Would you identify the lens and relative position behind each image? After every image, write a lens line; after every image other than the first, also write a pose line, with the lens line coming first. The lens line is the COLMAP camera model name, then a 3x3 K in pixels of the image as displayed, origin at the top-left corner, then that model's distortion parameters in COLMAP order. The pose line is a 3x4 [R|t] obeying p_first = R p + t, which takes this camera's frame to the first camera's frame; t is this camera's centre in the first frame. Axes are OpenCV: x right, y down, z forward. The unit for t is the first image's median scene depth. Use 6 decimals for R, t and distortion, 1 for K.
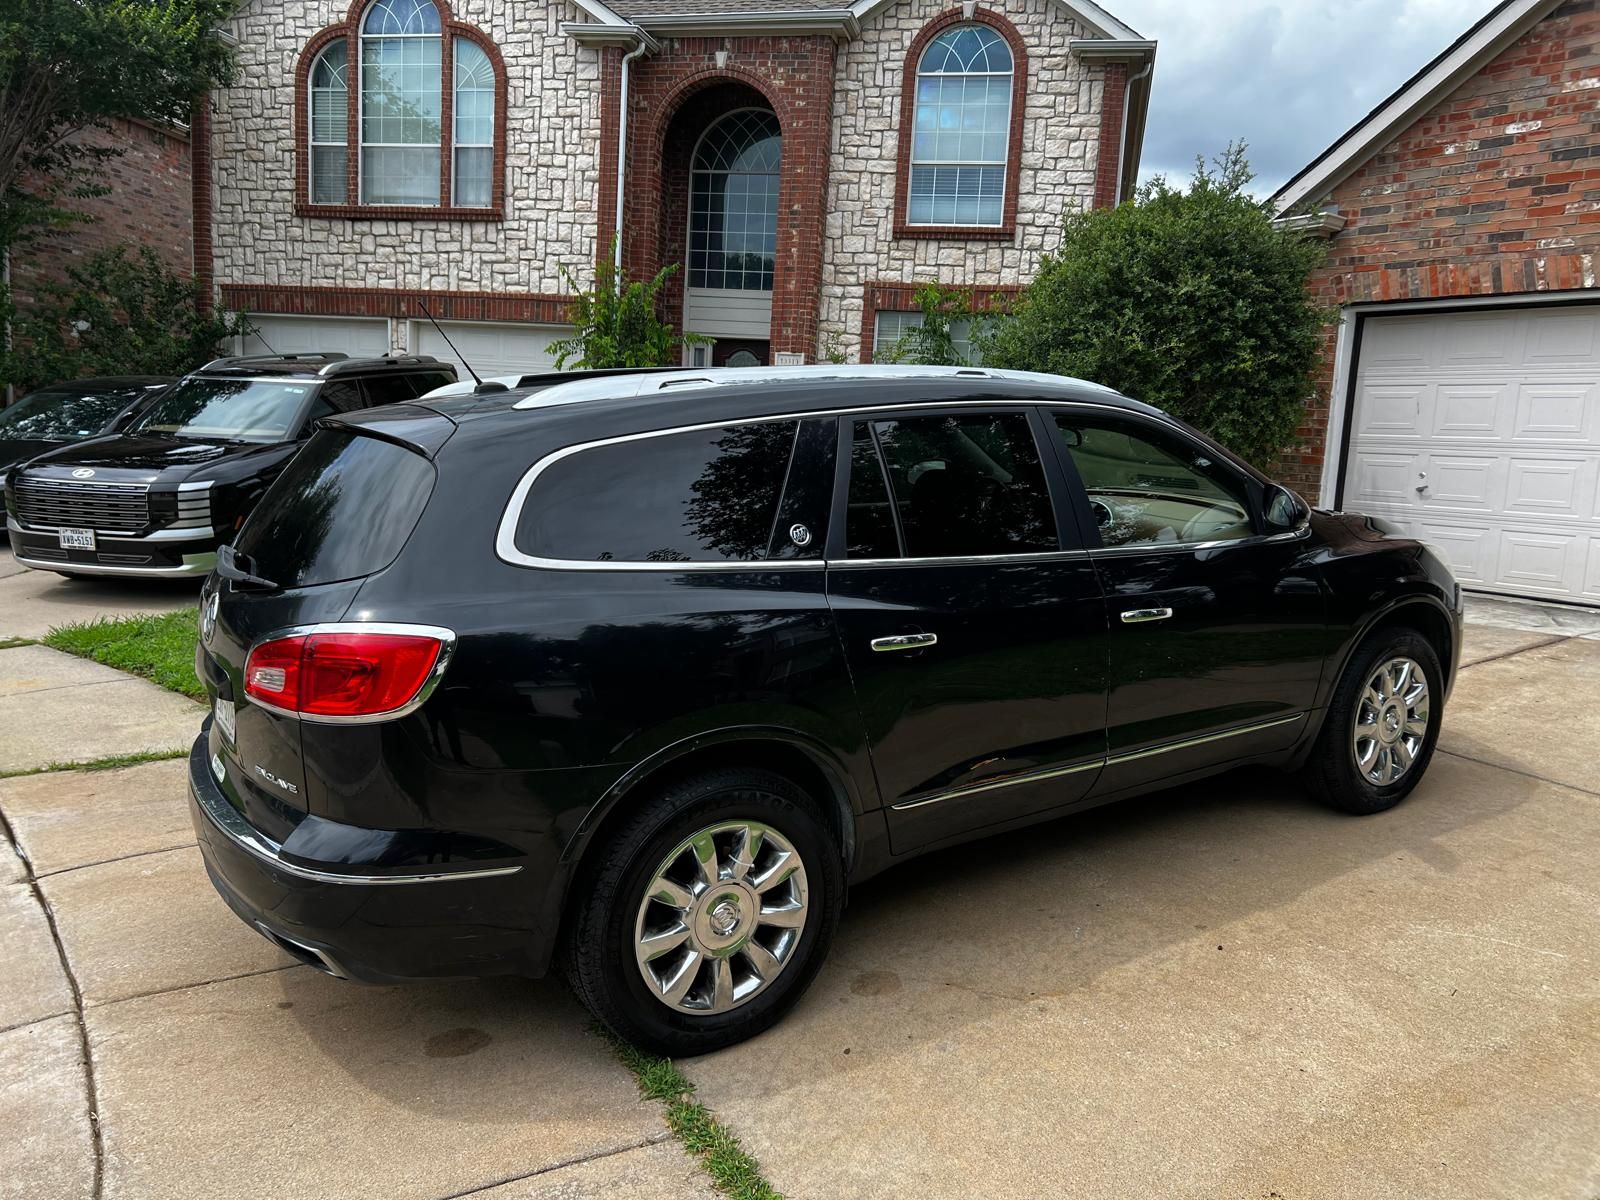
lens RADIAL K [[1221.9, 0, 816.2], [0, 1221.9, 602.1], [0, 0, 1]] dist [0.046530, -0.053599]
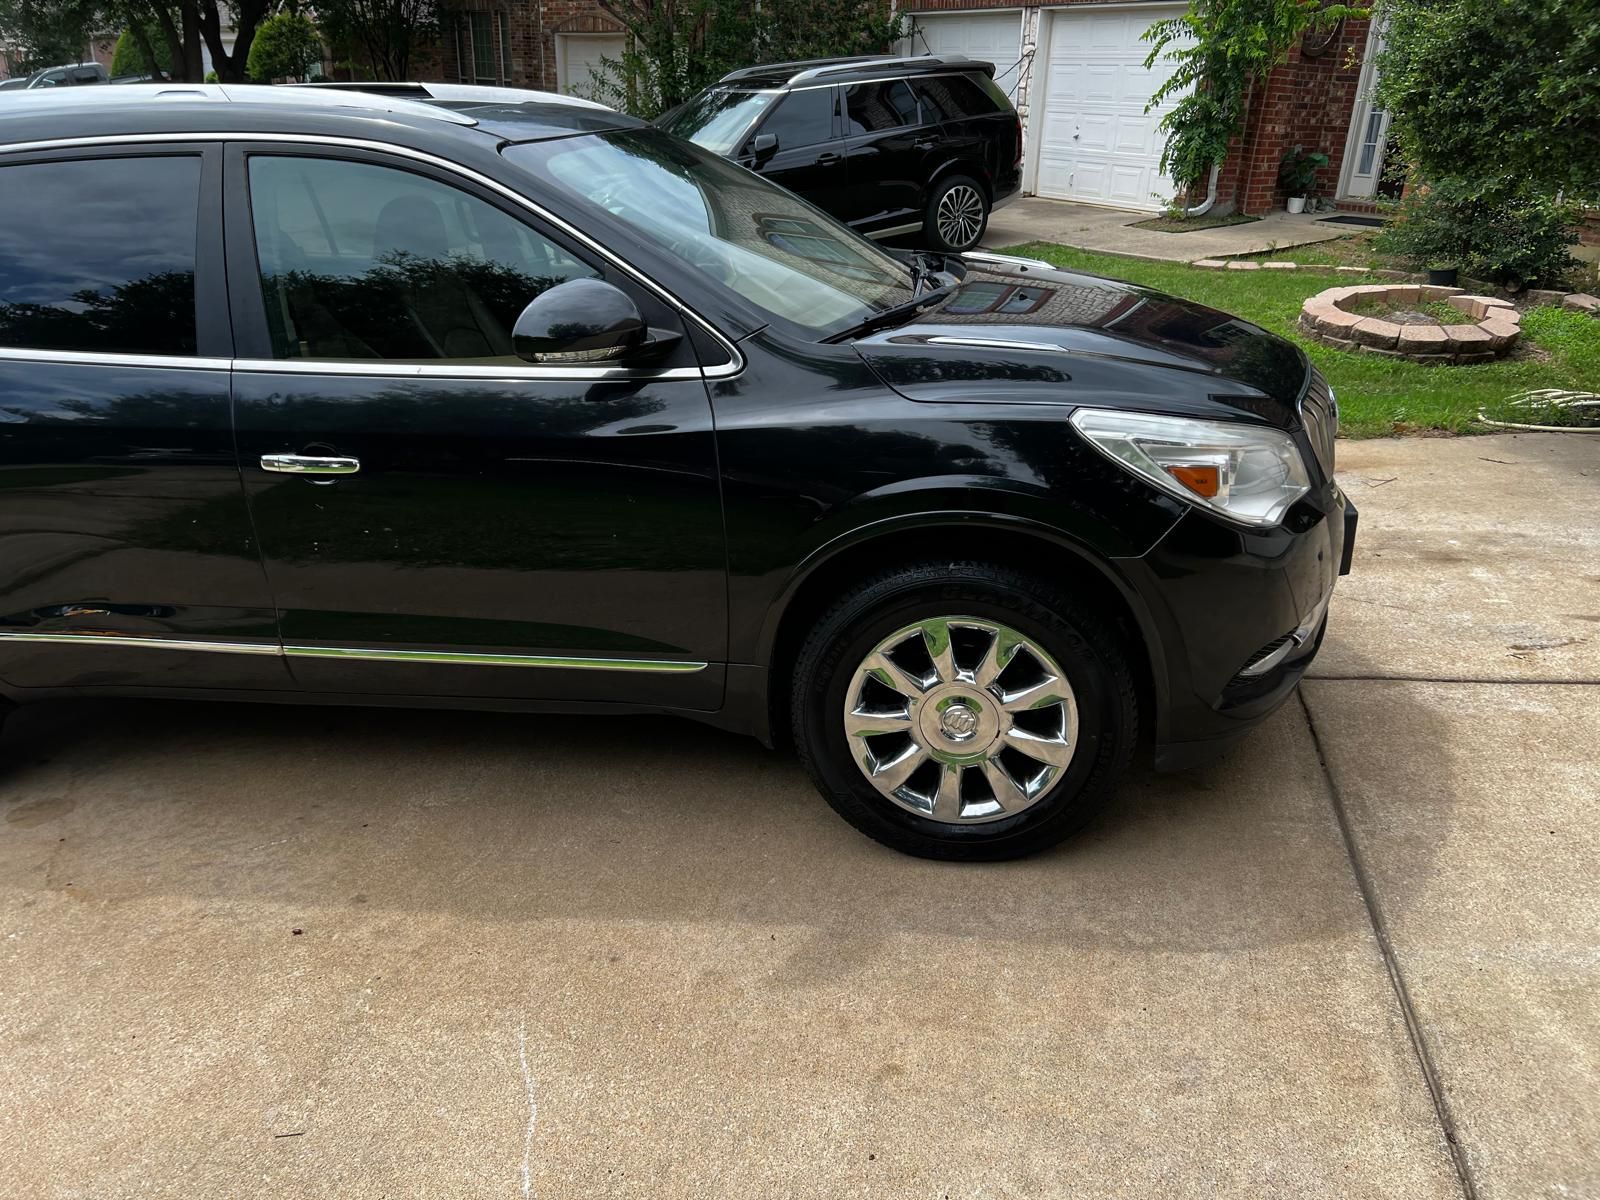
lens RADIAL K [[1224.7, 0, 818.9], [0, 1224.7, 607.2], [0, 0, 1]] dist [0.023932, -0.009146]
pose [[0.731801, 0.241239, -0.637394, 0.385692], [-0.087292, 0.960731, 0.263393, -0.049121], [0.675905, -0.137112, 0.724122, 0.279234]]
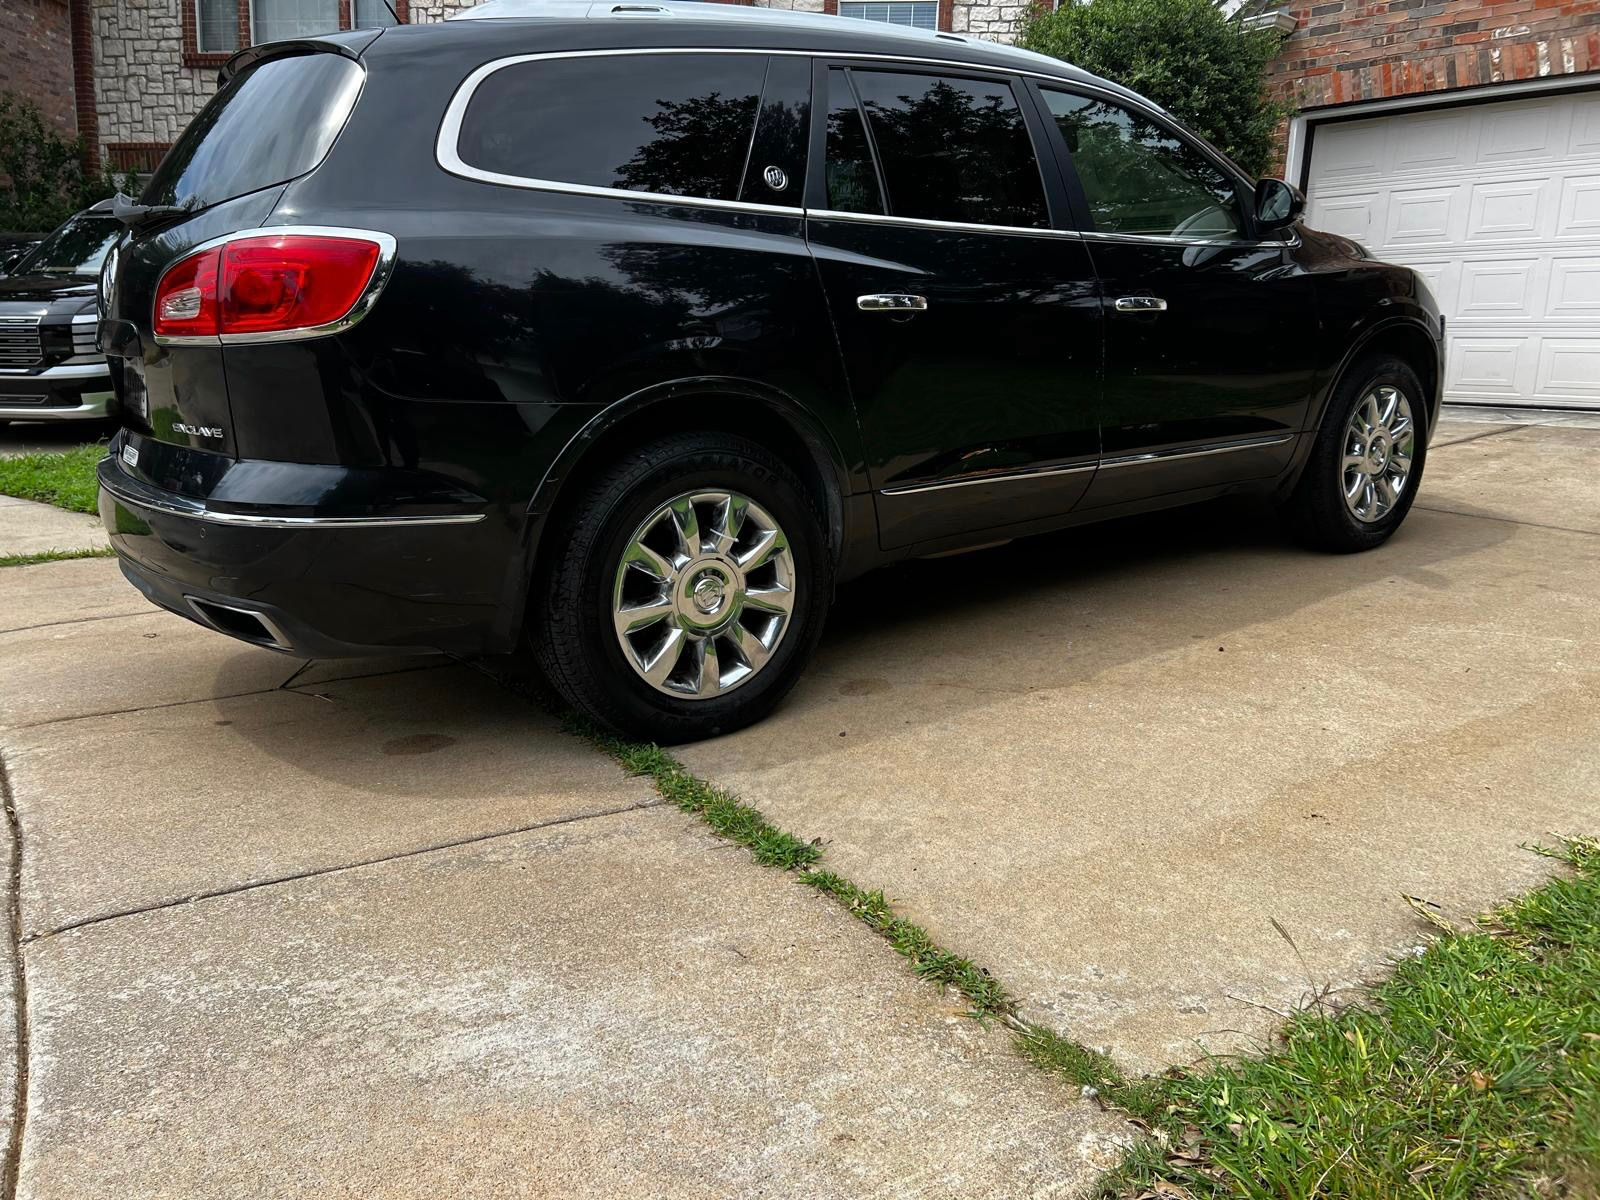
lens RADIAL K [[1215.6, 0, 806.1], [0, 1215.6, 596.7], [0, 0, 1]] dist [0.074583, -0.092132]
pose [[0.998329, -0.030300, 0.049209, -0.015329], [0.027111, 0.997568, 0.064213, 0.067363], [-0.051035, -0.062771, 0.996722, 0.027747]]
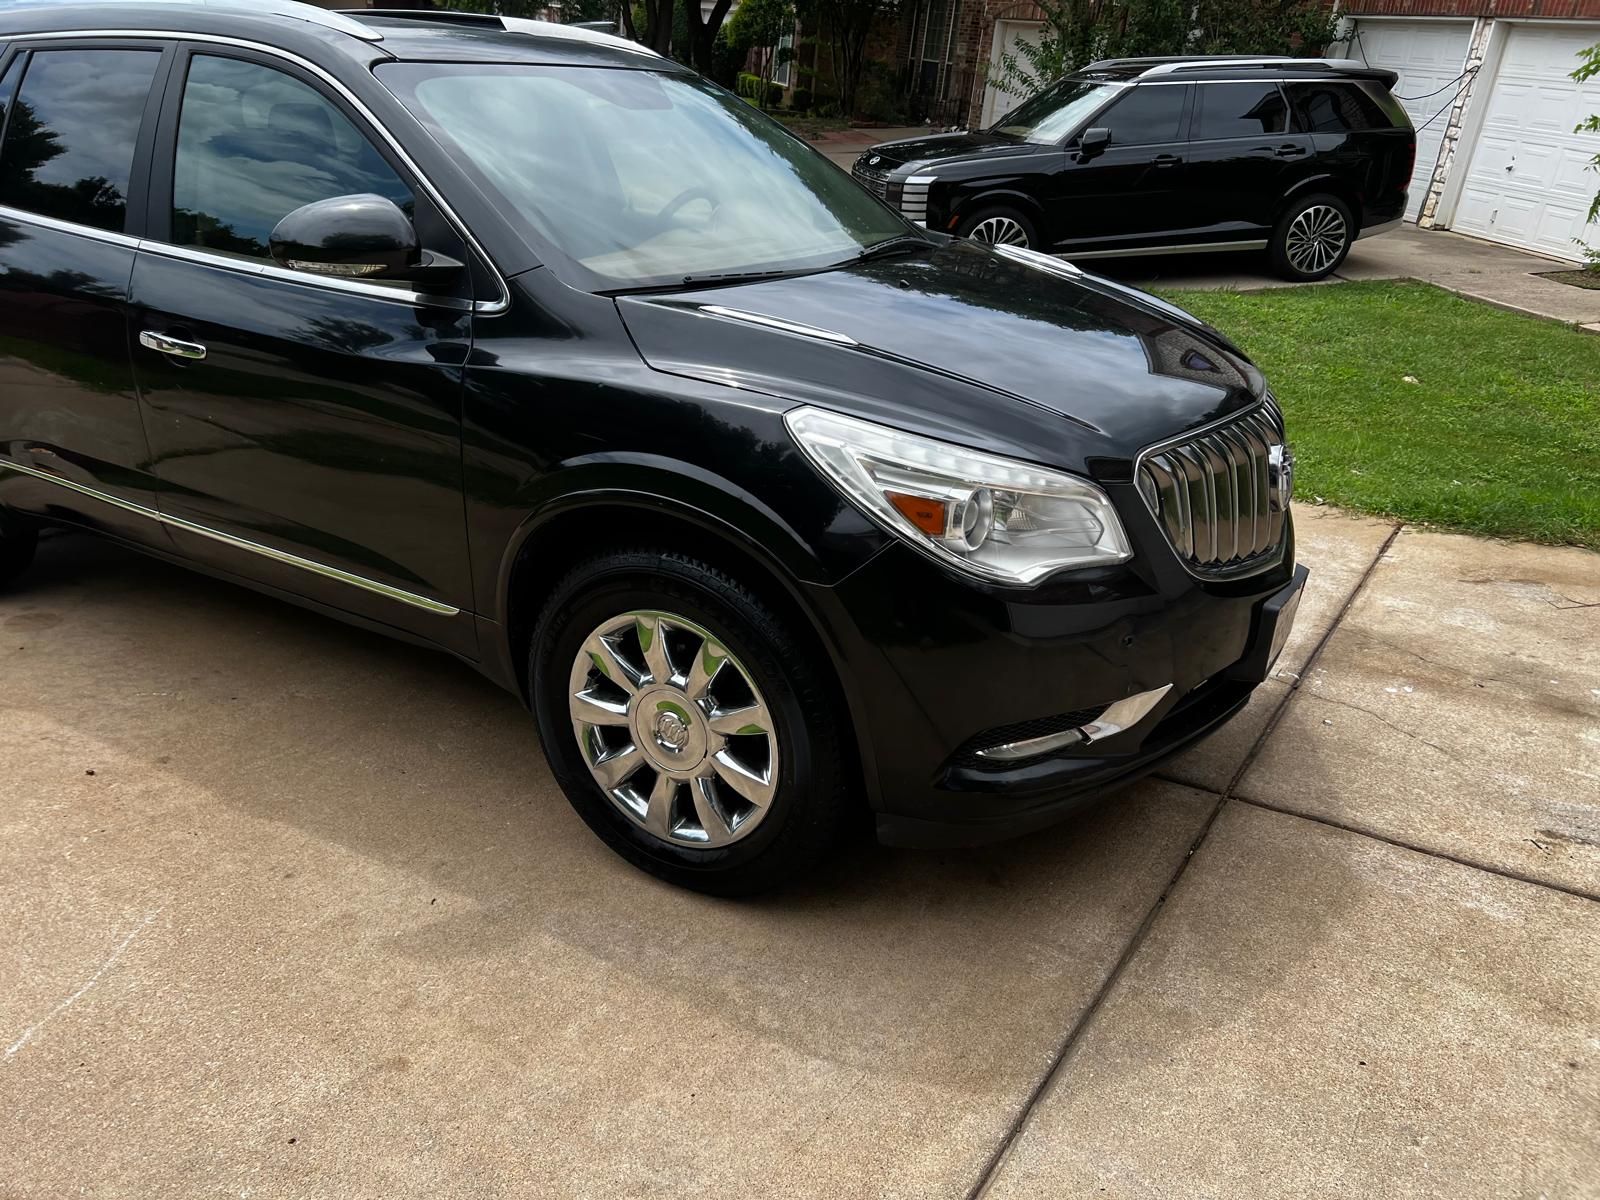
lens RADIAL K [[1221.9, 0, 816.2], [0, 1221.9, 602.1], [0, 0, 1]] dist [0.046530, -0.053599]
pose [[0.430720, 0.367250, -0.824383, 0.450131], [-0.200857, 0.929557, 0.309160, -0.062155], [0.879850, 0.032422, 0.474144, 0.407463]]
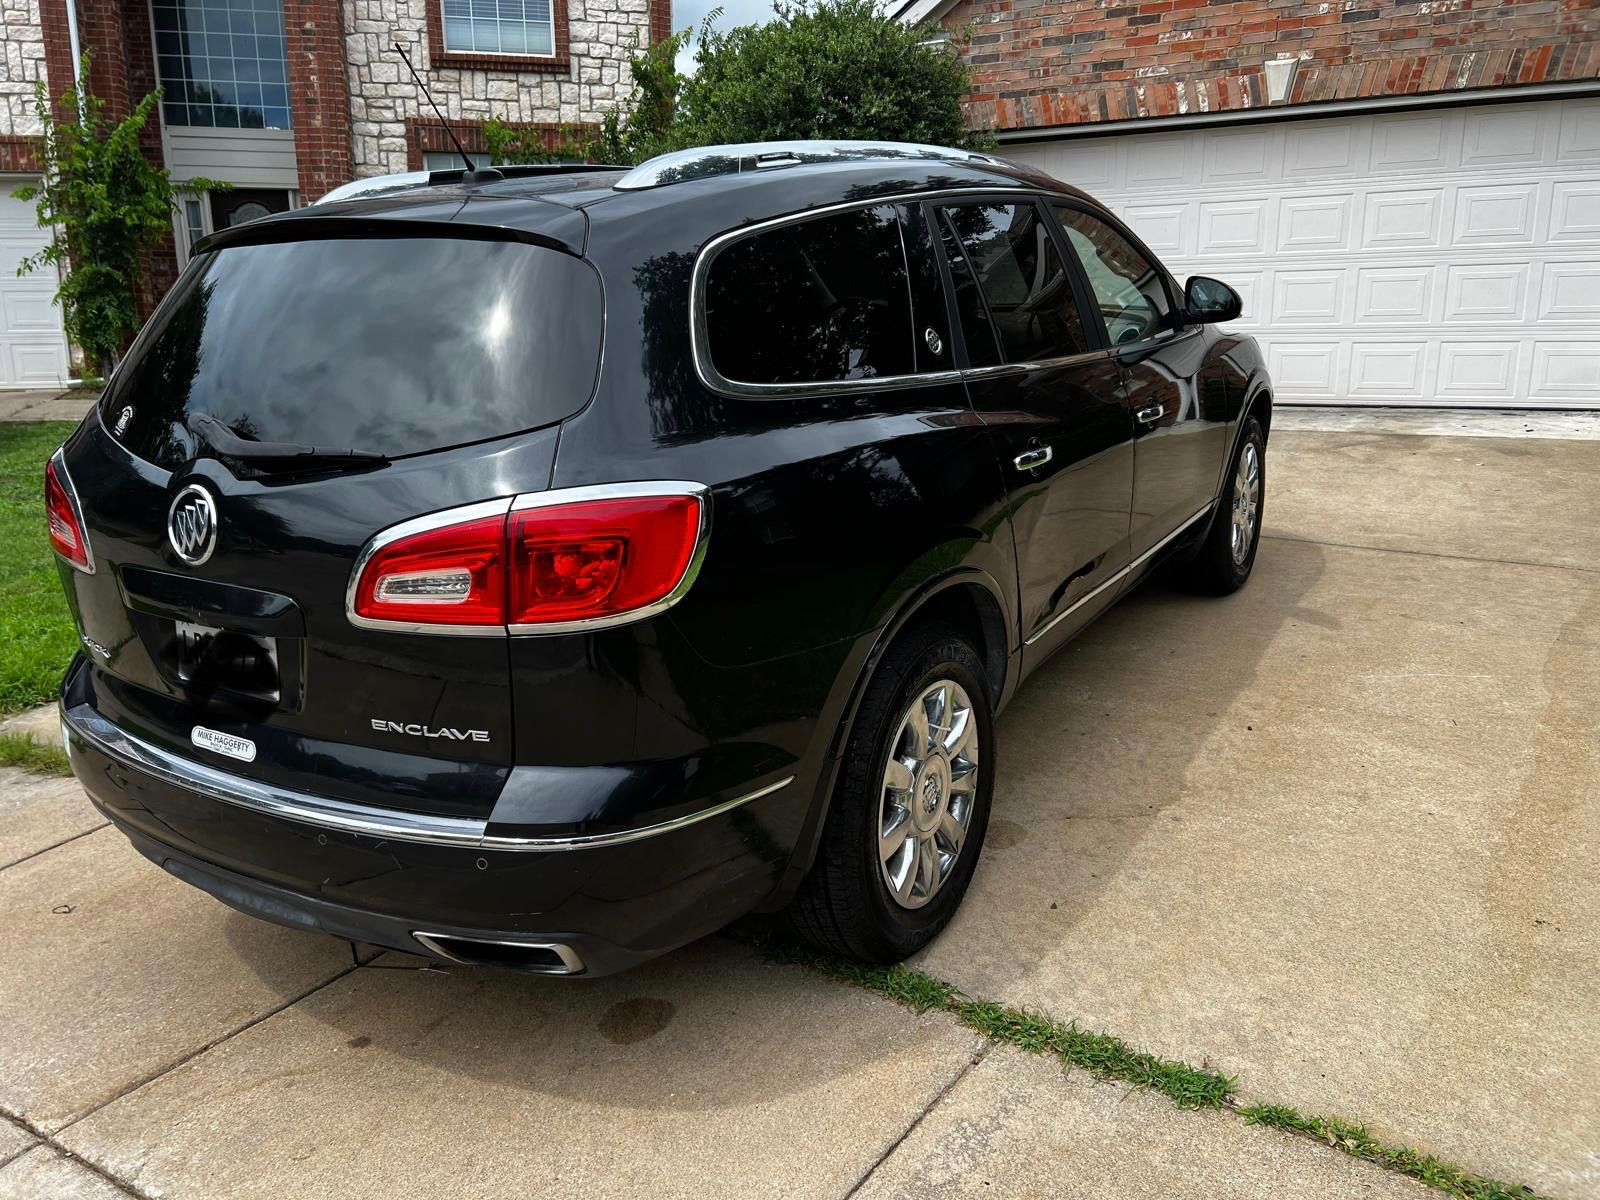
lens RADIAL K [[1221.9, 0, 816.2], [0, 1221.9, 602.1], [0, 0, 1]] dist [0.046530, -0.053599]
pose [[0.903947, -0.151878, 0.399765, -0.157537], [0.110129, 0.985955, 0.125559, 0.002507], [-0.413220, -0.069473, 0.907977, 0.086798]]
